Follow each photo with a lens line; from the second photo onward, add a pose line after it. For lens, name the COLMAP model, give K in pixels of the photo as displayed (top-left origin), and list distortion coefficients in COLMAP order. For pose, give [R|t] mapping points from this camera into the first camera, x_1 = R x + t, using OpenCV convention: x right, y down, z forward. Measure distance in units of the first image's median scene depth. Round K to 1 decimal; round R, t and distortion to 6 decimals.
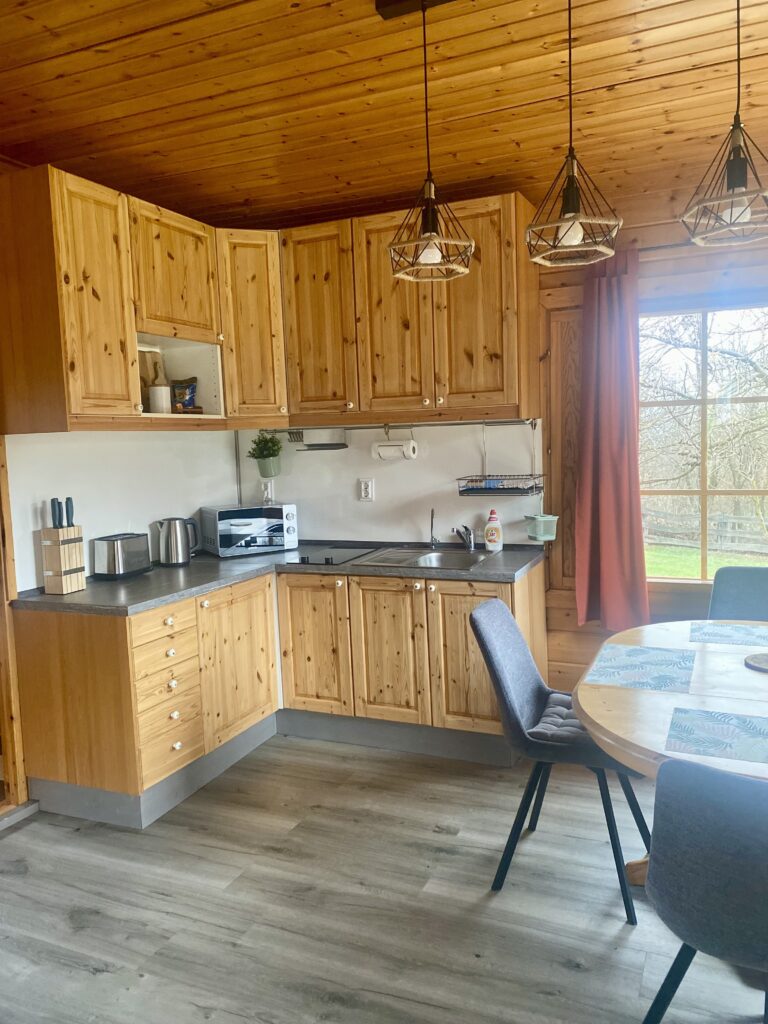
lens RADIAL K [[772.6, 0, 399.6], [0, 772.6, 495.3], [0, 0, 1]] dist [0.090783, -0.163051]
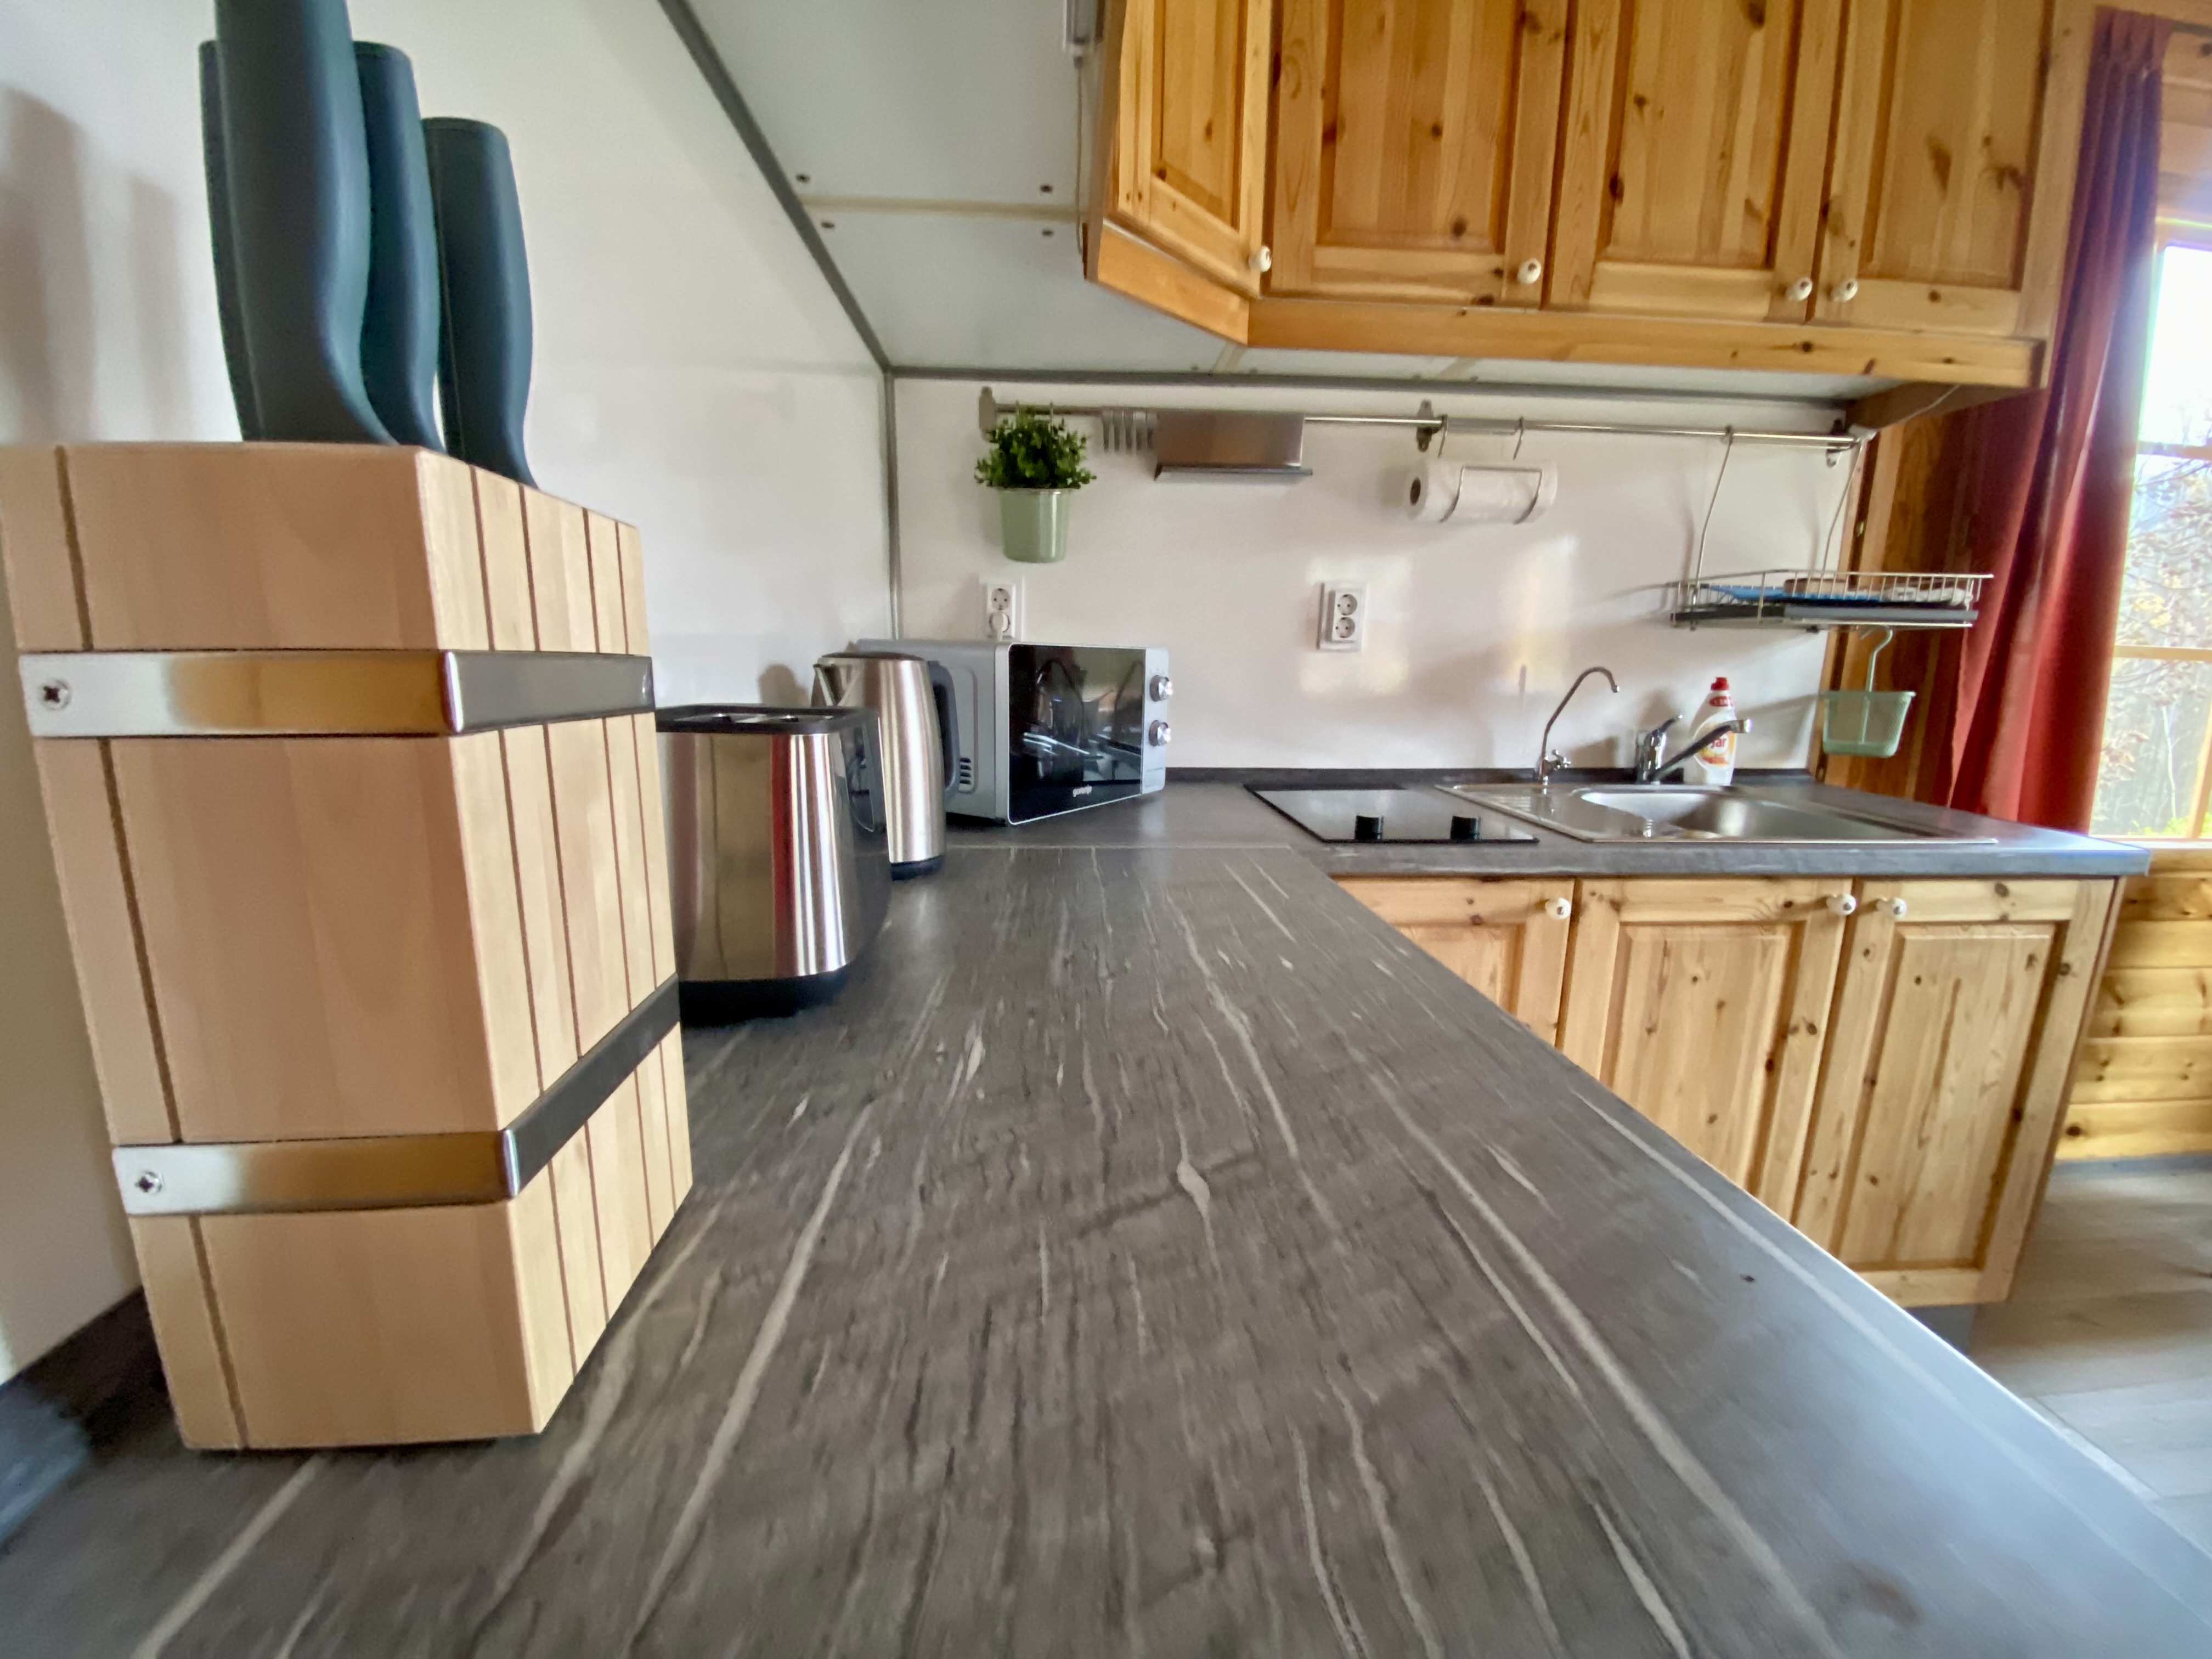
lens RADIAL K [[896.8, 0, 1106.0], [0, 896.8, 829.5], [0, 0, 1]] dist [0.009579, -0.016395]
pose [[0.888976, -0.034819, 0.456629, -0.372741], [-0.010903, 0.995214, 0.097113, 0.057181], [-0.457824, -0.091310, 0.884341, 0.804058]]
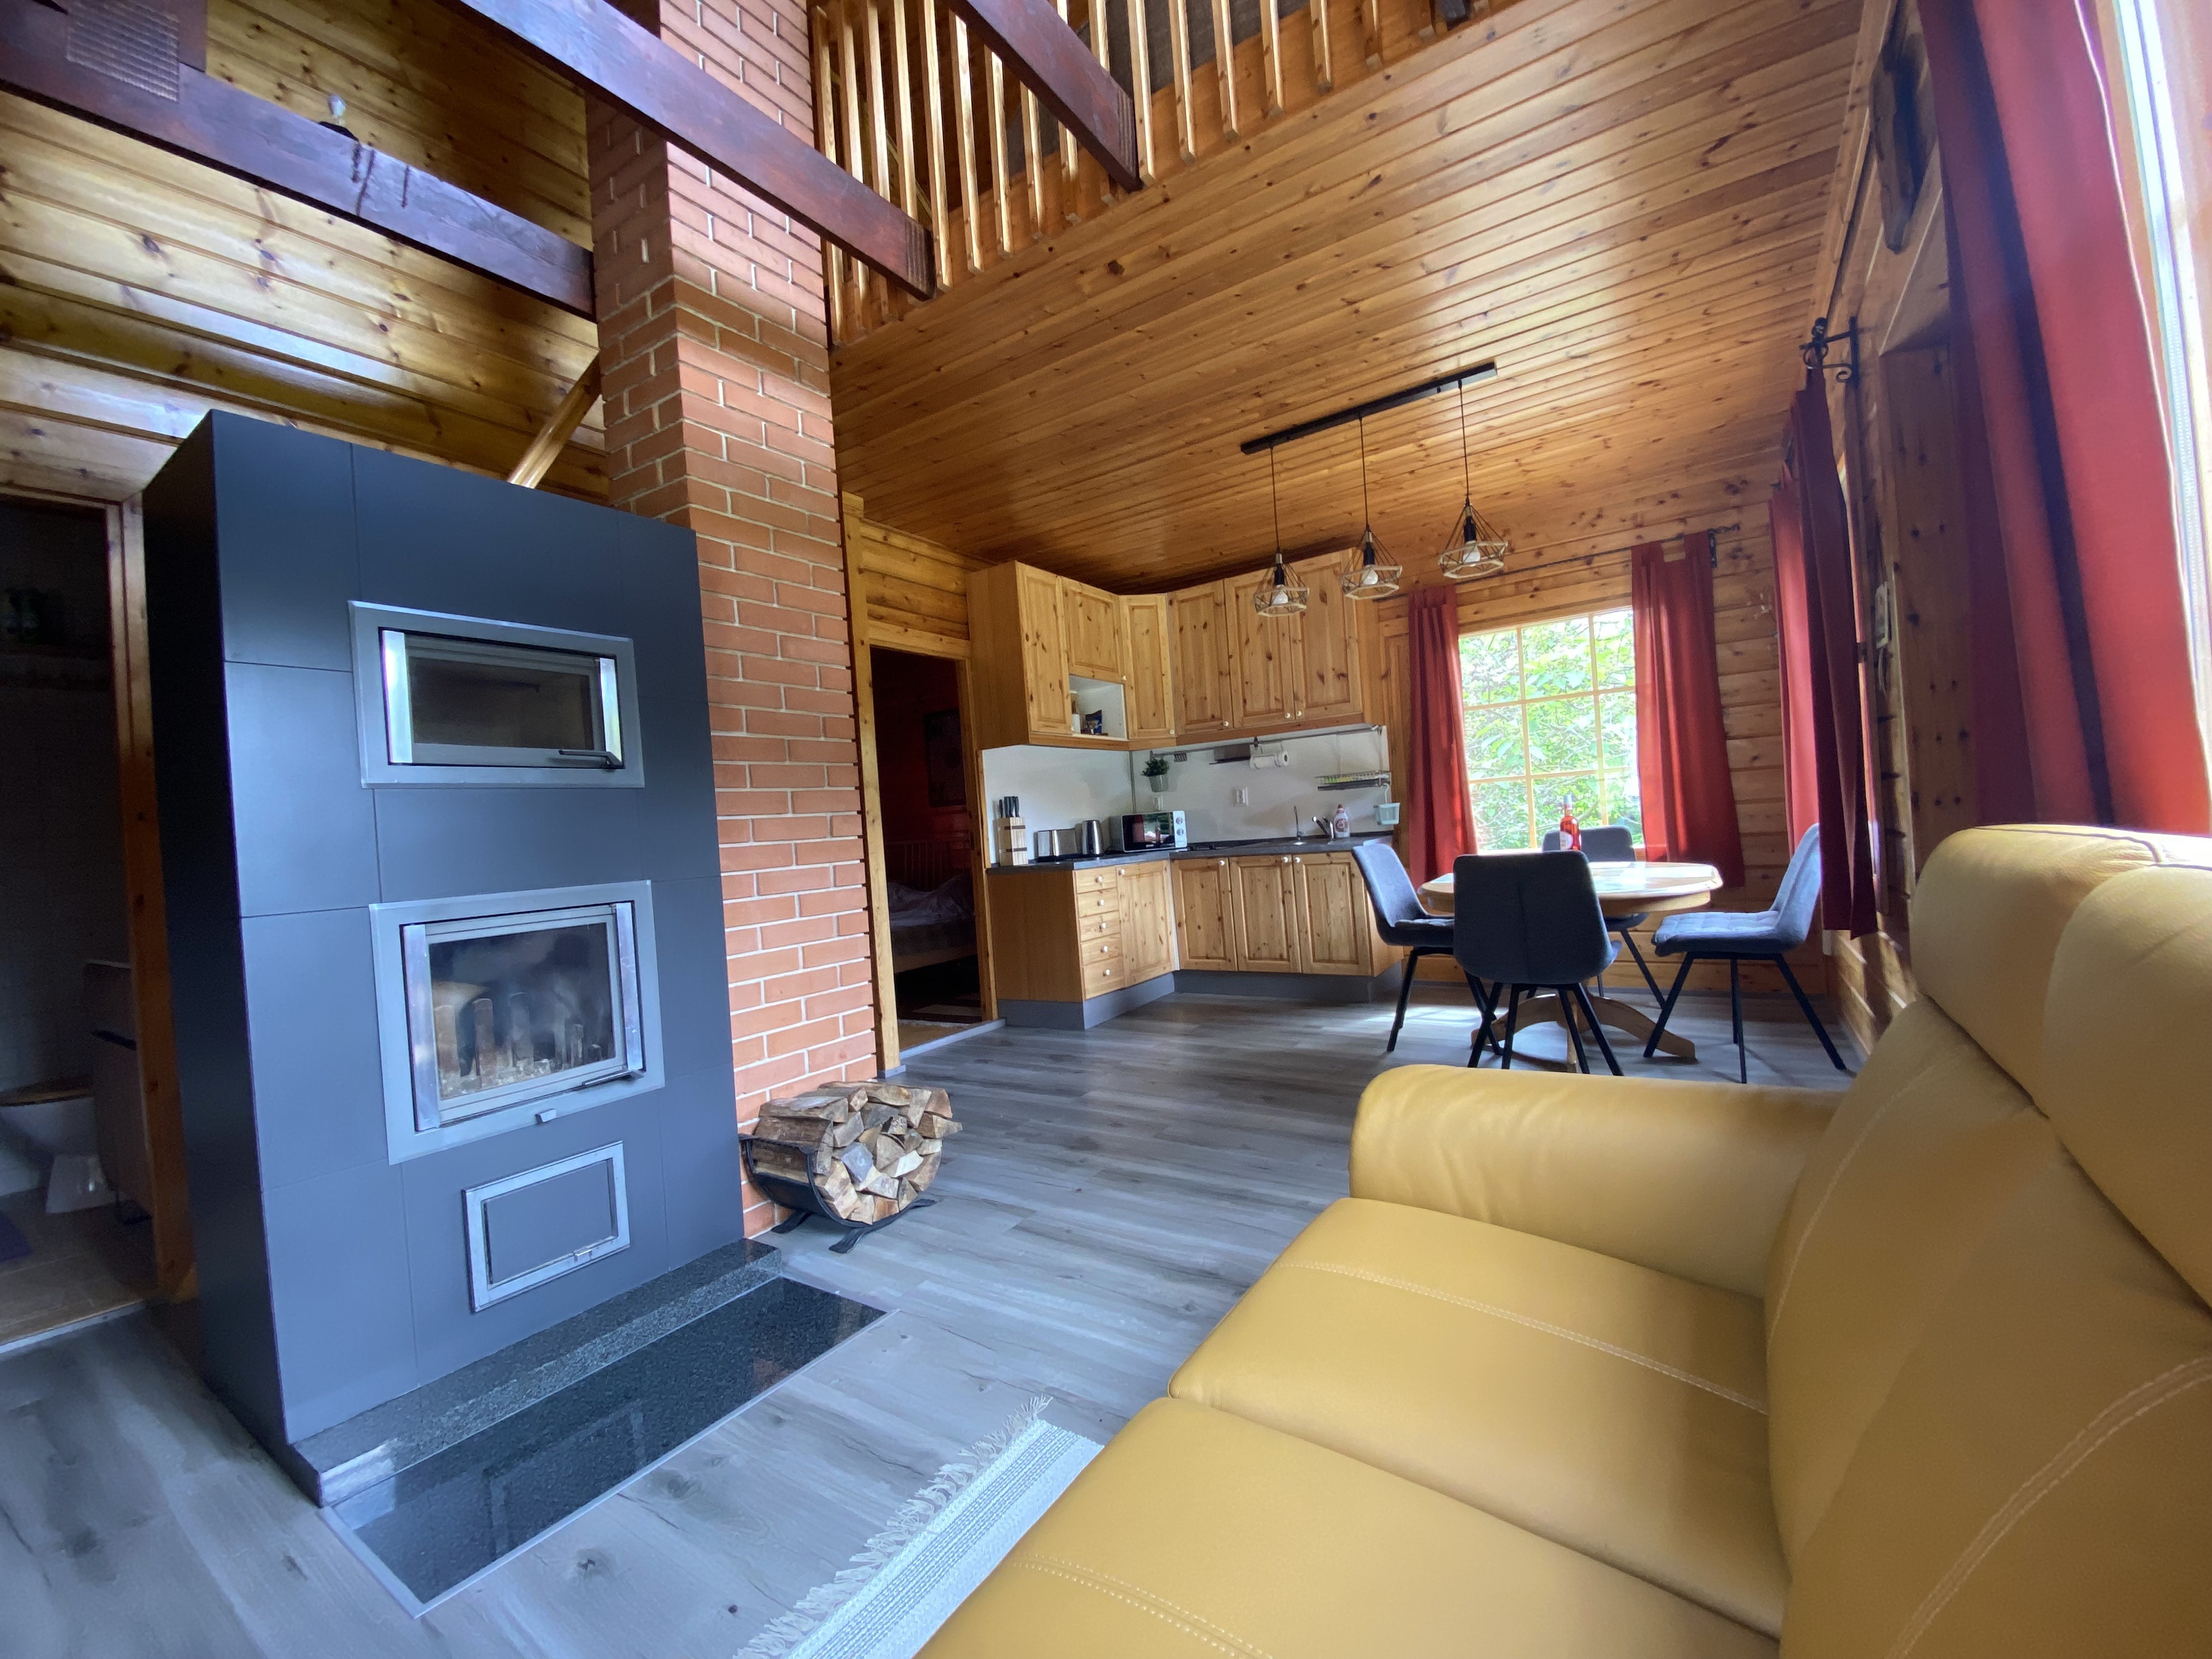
lens RADIAL K [[896.8, 0, 1106.0], [0, 896.8, 829.5], [0, 0, 1]] dist [0.009579, -0.016395]
pose [[0.982798, -0.034670, -0.181401, 0.002664], [0.021629, 0.997069, -0.073383, 0.163945], [0.183414, 0.068198, 0.980667, -0.467639]]
